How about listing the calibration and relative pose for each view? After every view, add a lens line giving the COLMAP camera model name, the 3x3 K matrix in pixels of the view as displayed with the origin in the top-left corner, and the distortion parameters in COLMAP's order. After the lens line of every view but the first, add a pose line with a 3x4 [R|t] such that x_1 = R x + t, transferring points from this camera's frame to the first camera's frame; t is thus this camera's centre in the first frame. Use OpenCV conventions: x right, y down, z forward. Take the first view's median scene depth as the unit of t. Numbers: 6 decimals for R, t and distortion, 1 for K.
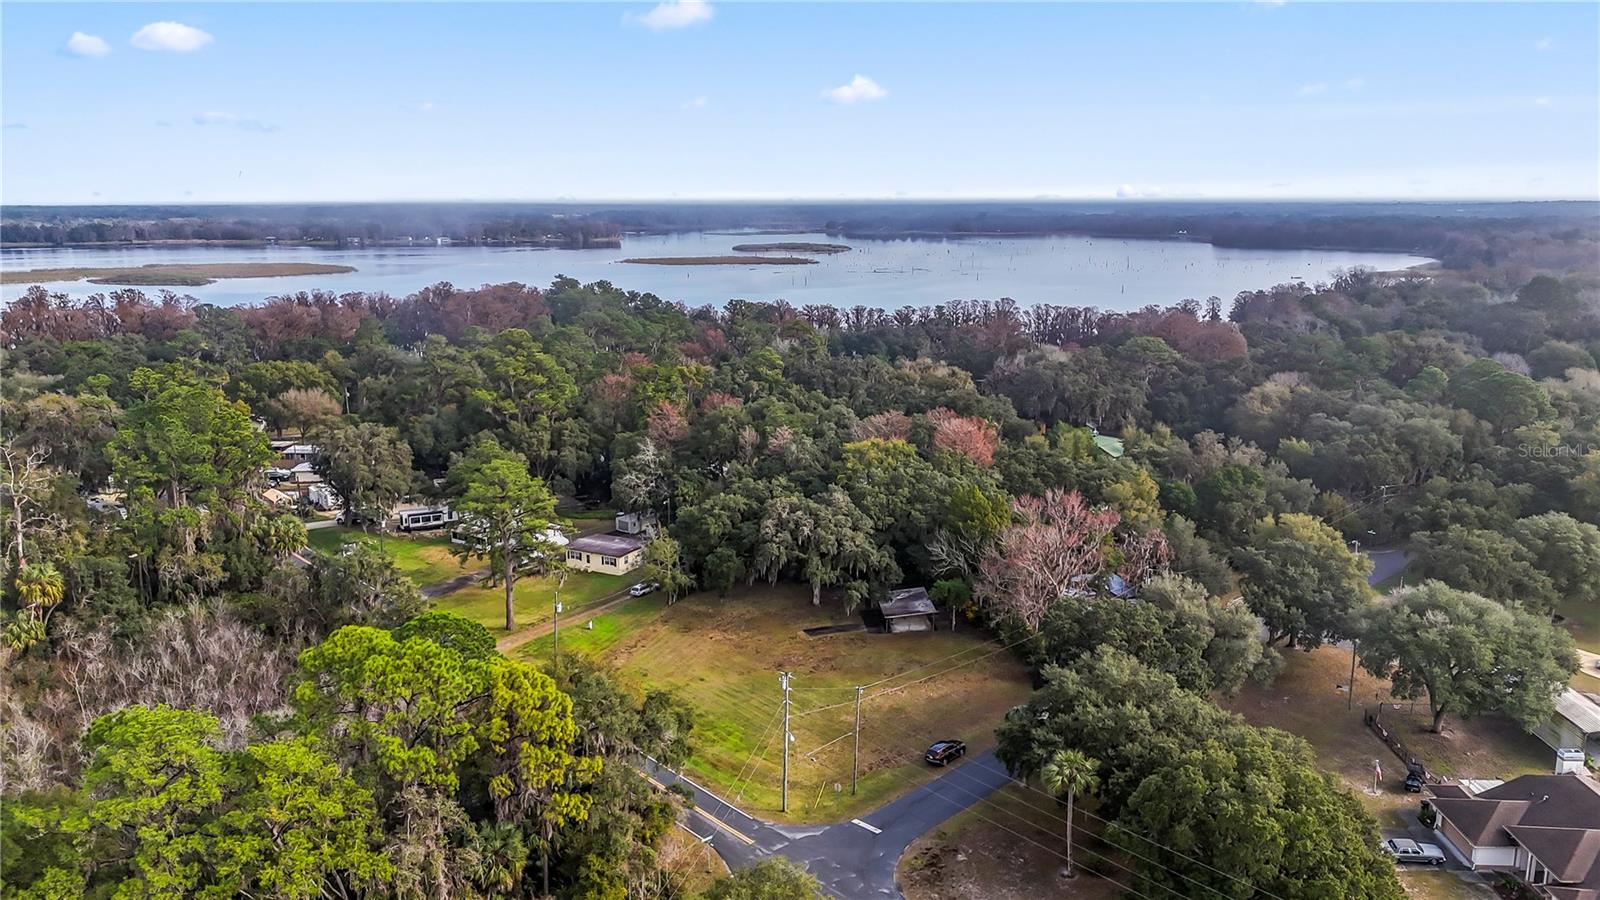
lens RADIAL K [[1171.5, 0, 800.0], [0, 1171.5, 450.0], [0, 0, 1]] dist [0.090270, -0.118213]
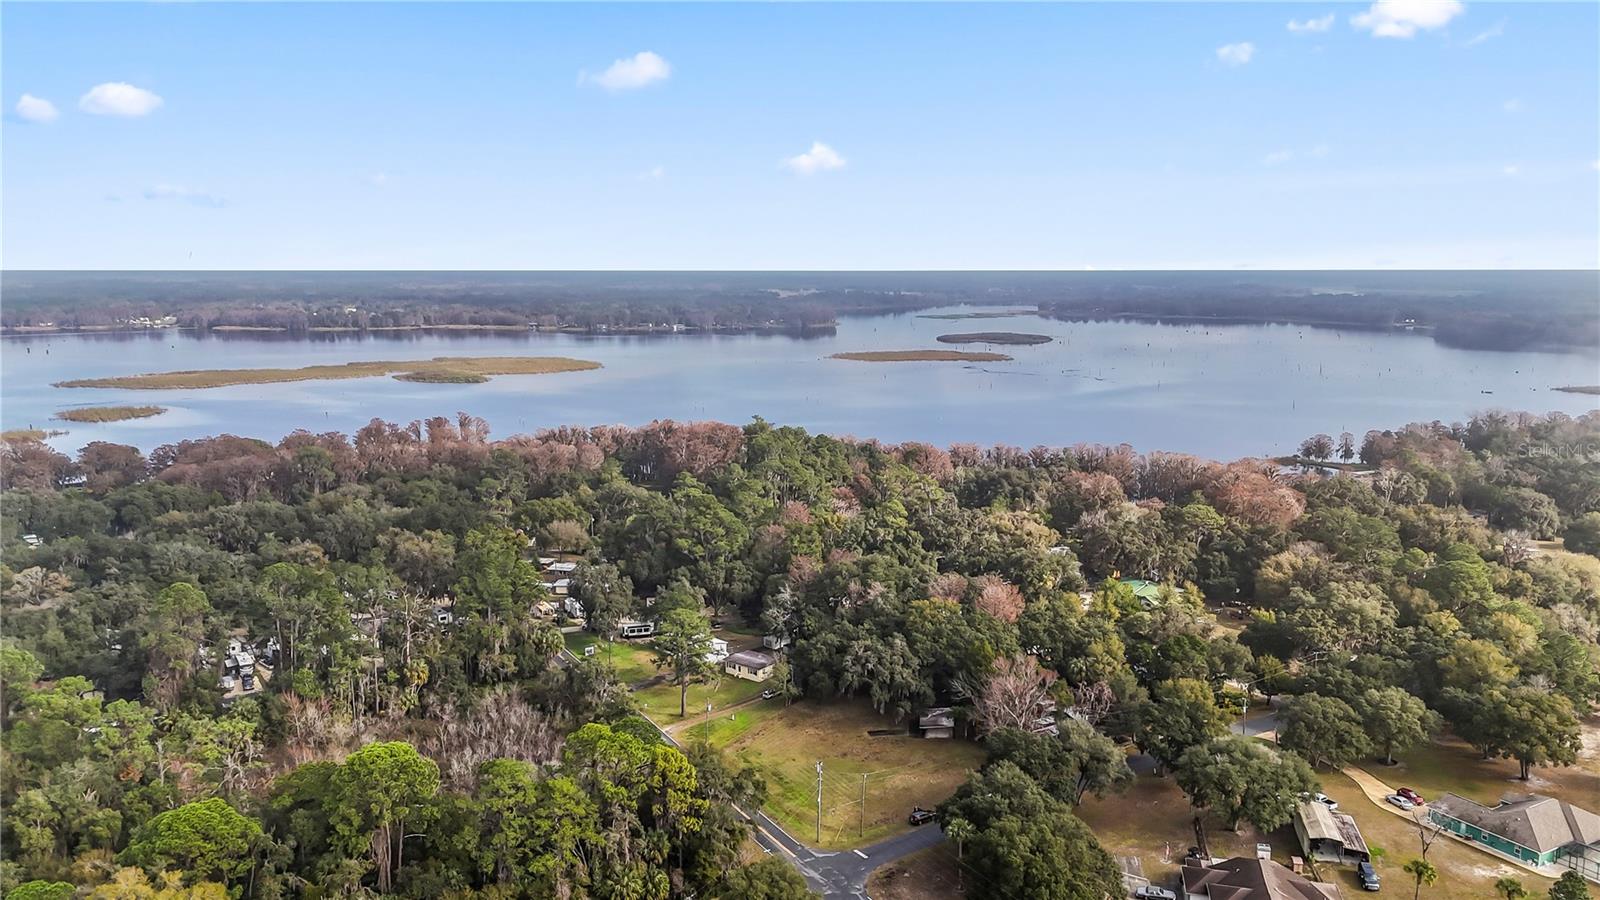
lens RADIAL K [[1161.7, 0, 800.4], [0, 1161.7, 446.8], [0, 0, 1]] dist [0.169738, -0.506284]
pose [[0.982354, 0.028593, -0.184830, 0.184357], [-0.039016, 0.997832, -0.053003, -0.128969], [0.182914, 0.059279, 0.981340, -0.522060]]
